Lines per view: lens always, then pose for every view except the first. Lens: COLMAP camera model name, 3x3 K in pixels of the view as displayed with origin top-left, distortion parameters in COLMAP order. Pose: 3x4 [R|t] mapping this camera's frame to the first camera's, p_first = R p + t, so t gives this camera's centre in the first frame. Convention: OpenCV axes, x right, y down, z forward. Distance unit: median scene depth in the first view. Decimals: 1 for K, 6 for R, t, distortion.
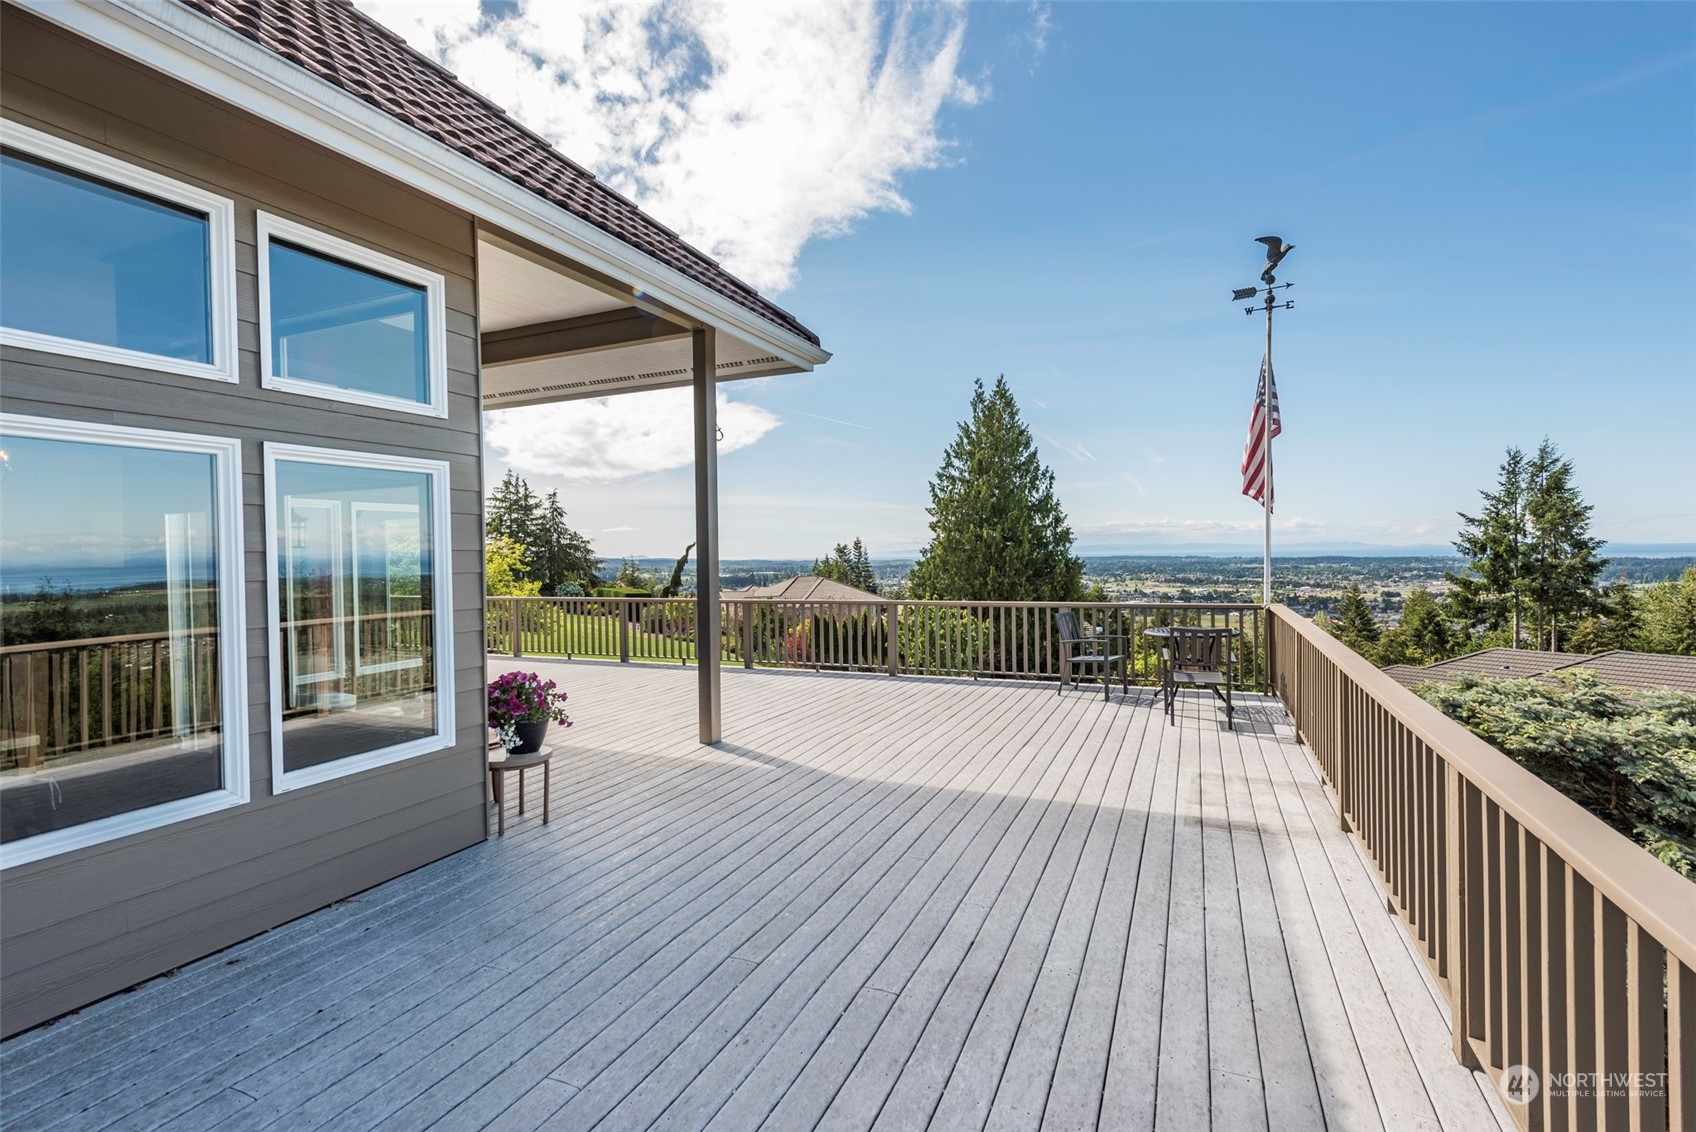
lens RADIAL K [[790.9, 0, 846.0], [0, 790.9, 561.7], [0, 0, 1]] dist [0.013846, -0.000193]
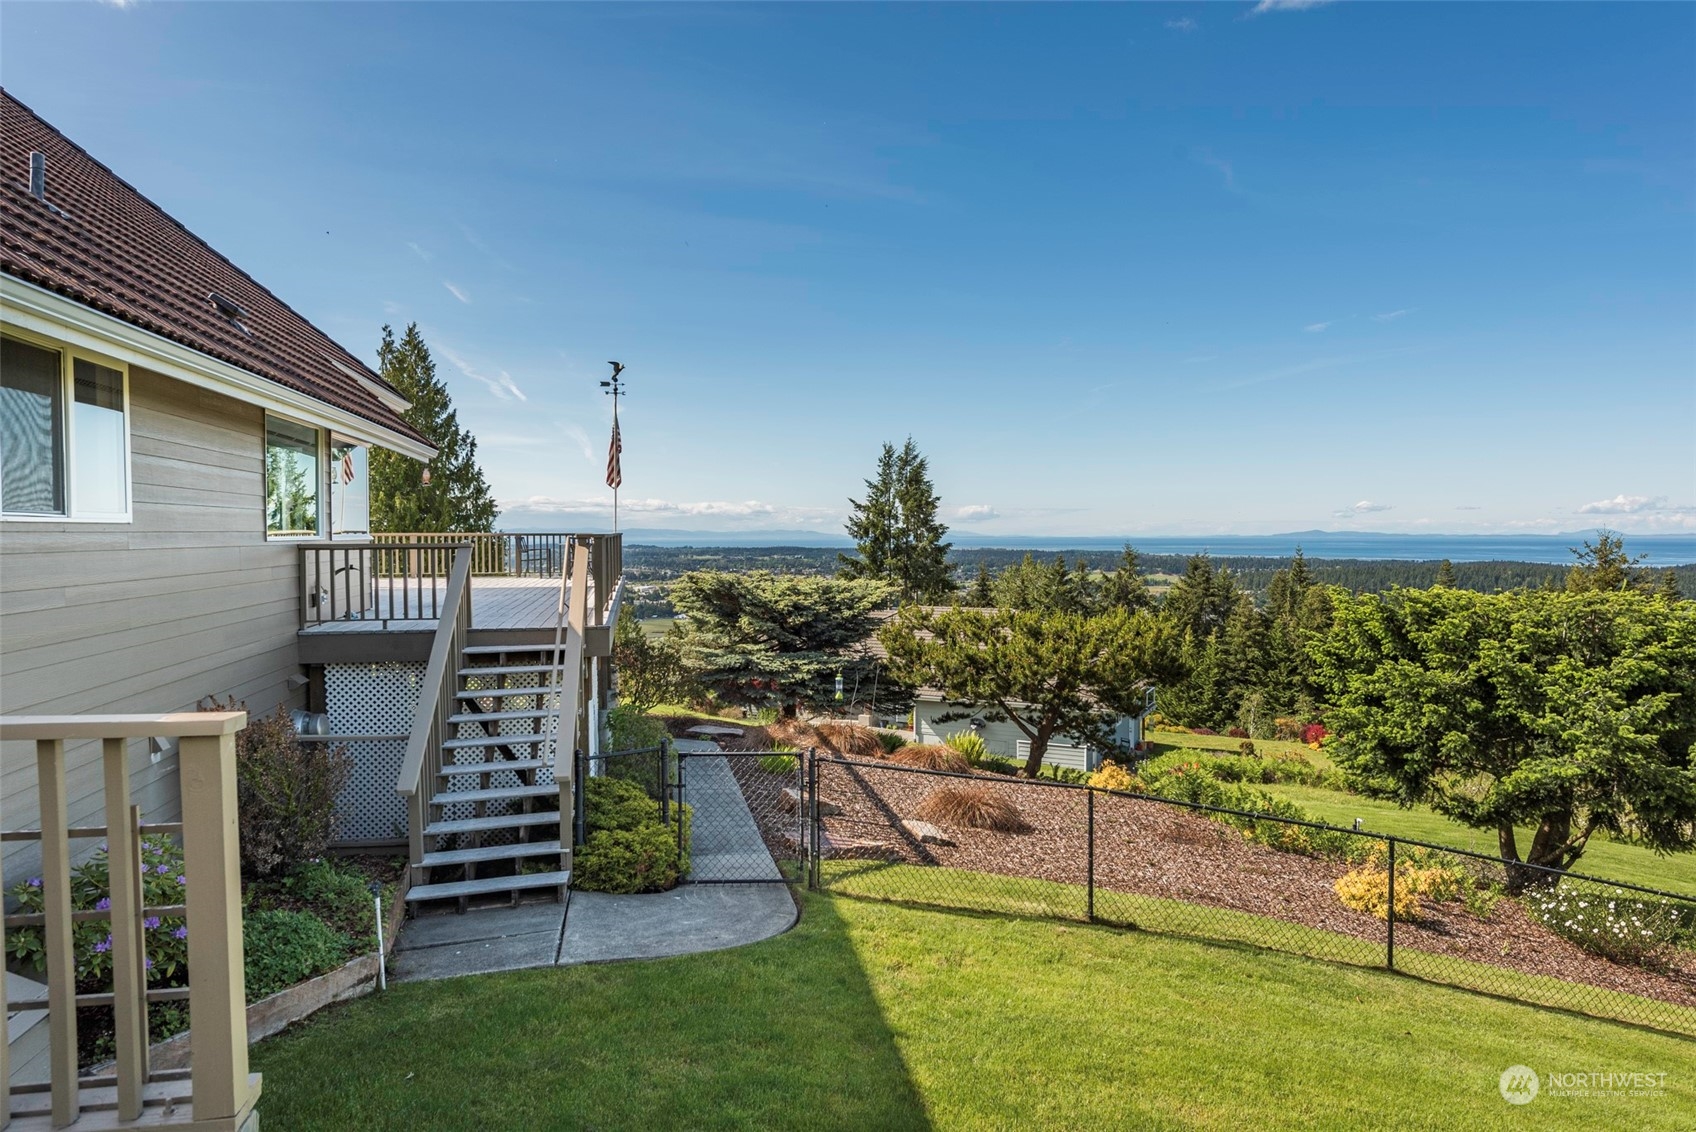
lens RADIAL K [[1076.5, 0, 855.1], [0, 1076.5, 565.7], [0, 0, 1]] dist [0.004620, 0.000446]
pose [[0.818261, -0.001857, 0.574844, -0.076919], [-0.005921, 0.999915, 0.011658, 0.013595], [-0.574816, -0.012943, 0.818180, -0.221885]]
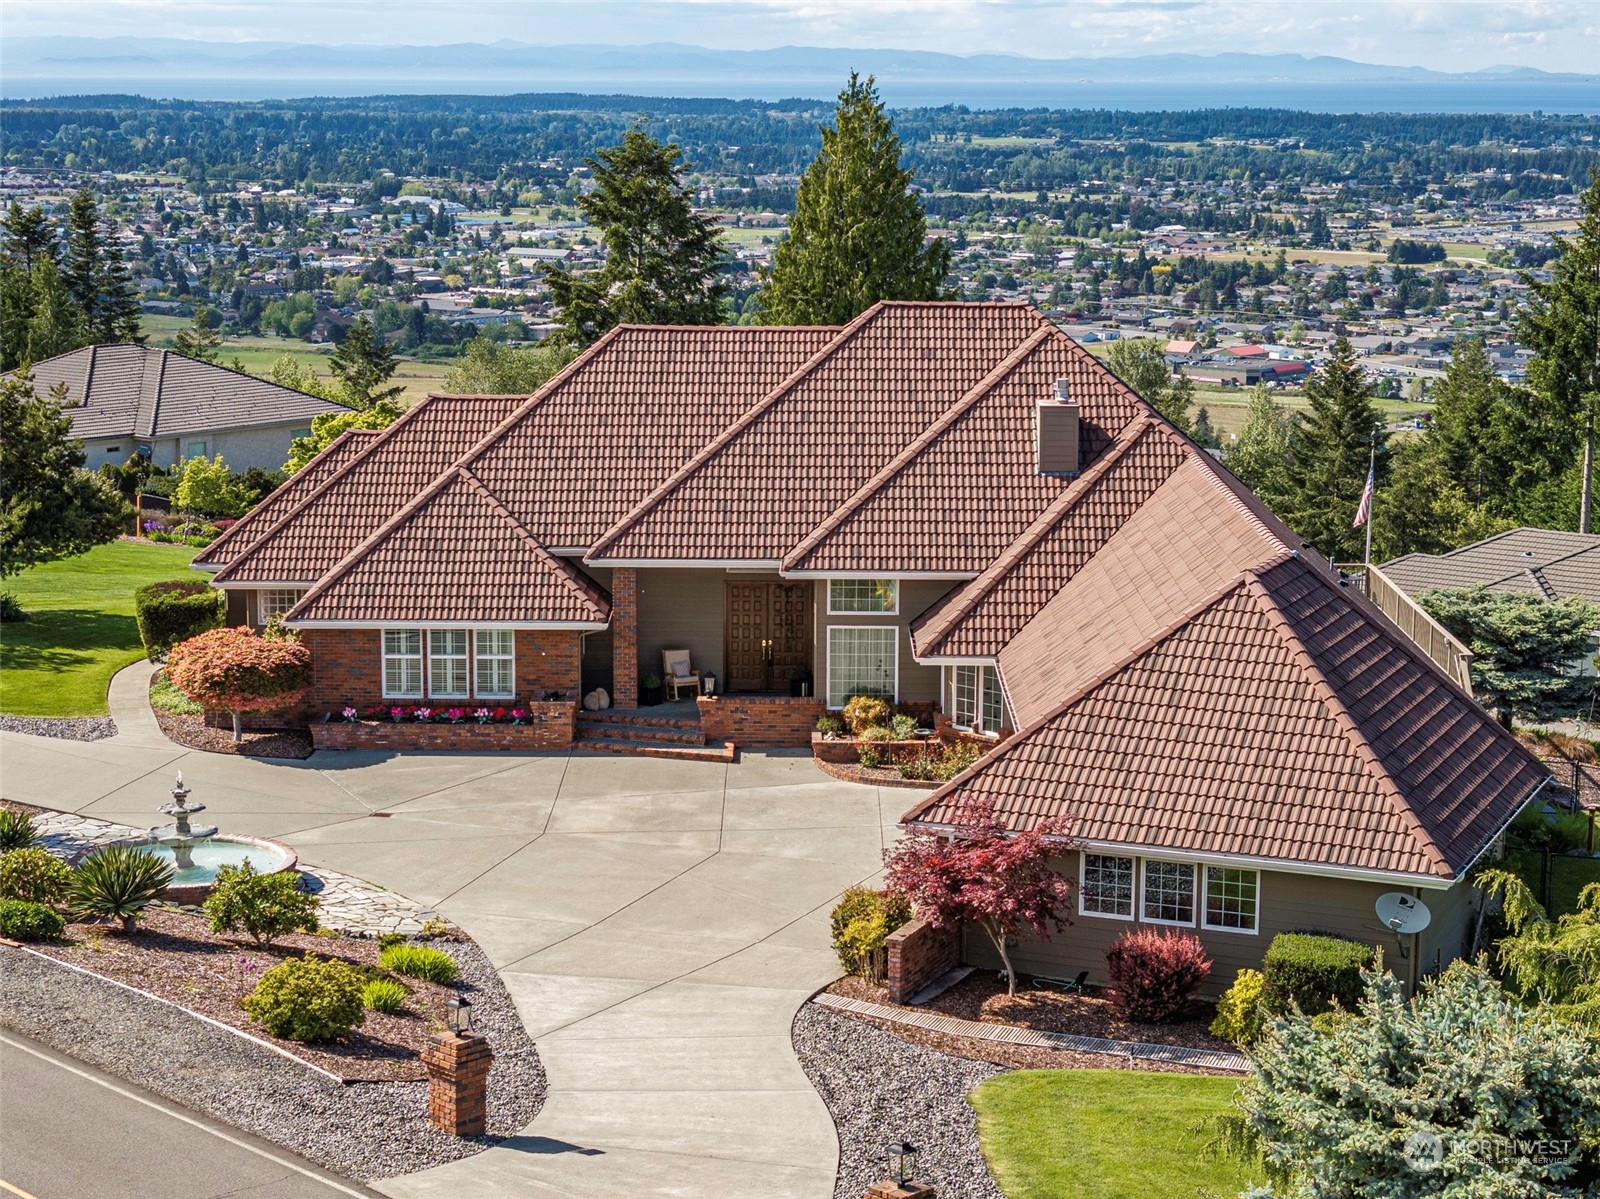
lens RADIAL K [[3279.3, 0, 799.0], [0, 3279.3, 599.4], [0, 0, 1]] dist [-0.117354, 0.000000]
pose [[0.915767, -0.041177, 0.399593, -0.647265], [-0.019257, 0.989089, 0.146056, -0.160861], [-0.401247, -0.141448, 0.904982, -0.944532]]
